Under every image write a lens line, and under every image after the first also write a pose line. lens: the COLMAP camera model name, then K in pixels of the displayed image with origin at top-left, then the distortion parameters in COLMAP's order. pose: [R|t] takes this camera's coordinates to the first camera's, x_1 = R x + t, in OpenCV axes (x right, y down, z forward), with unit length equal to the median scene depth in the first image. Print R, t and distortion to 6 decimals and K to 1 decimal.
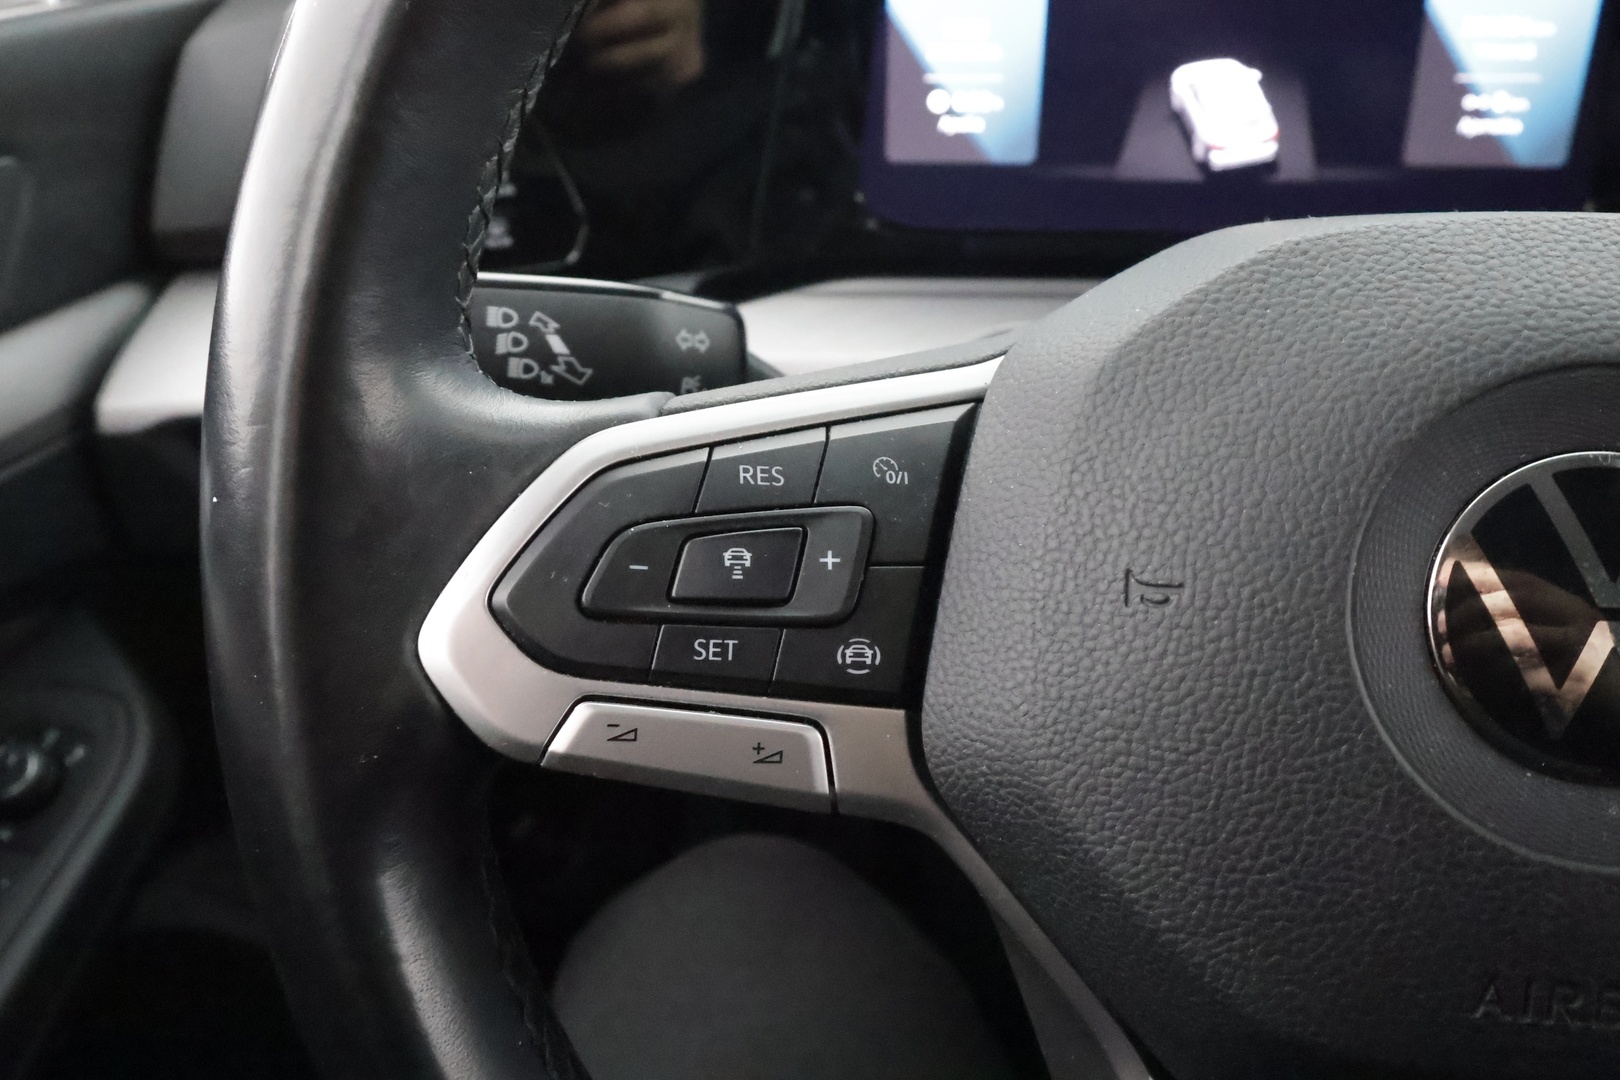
lens RADIAL K [[1262.6, 0, 811.3], [0, 1262.6, 544.9], [0, 0, 1]] dist [-0.017231, 0.011243]
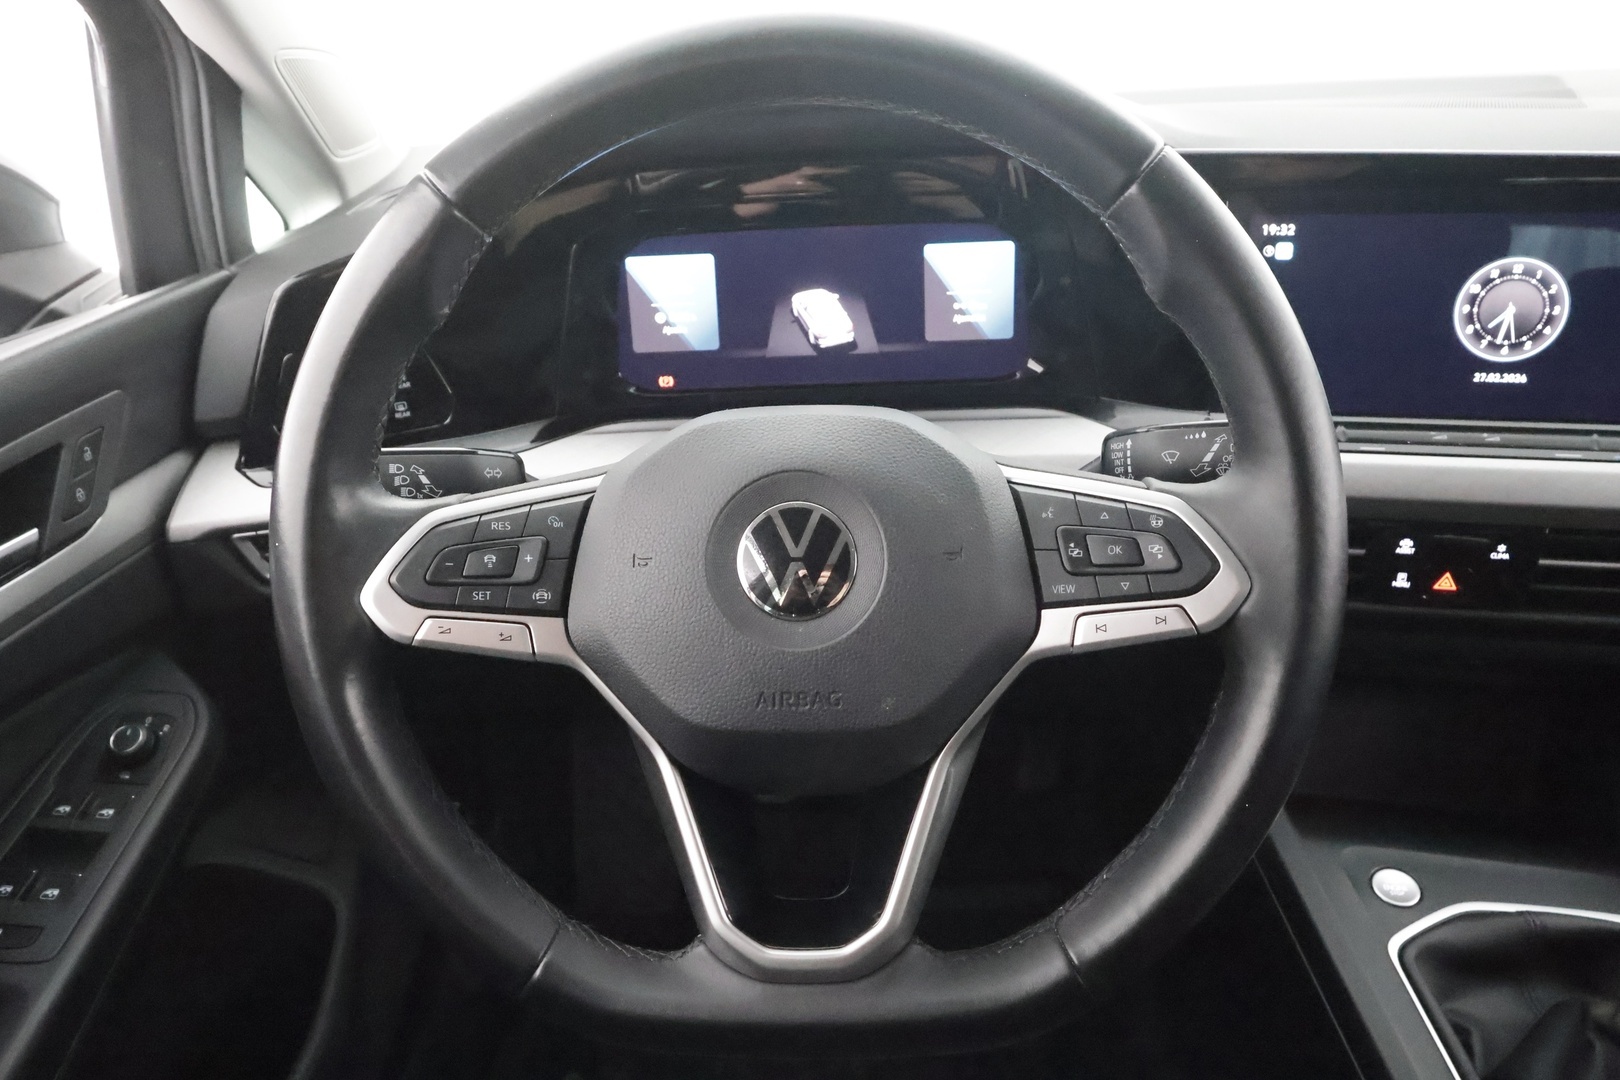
lens RADIAL K [[1175.6, 0, 797.1], [0, 1175.6, 556.4], [0, 0, 1]] dist [-0.003513, -0.005774]
pose [[0.998392, -0.049772, 0.027149, 0.463529], [0.051052, 0.997509, -0.048671, 0.142951], [-0.024658, 0.049979, 0.998446, -1.272661]]
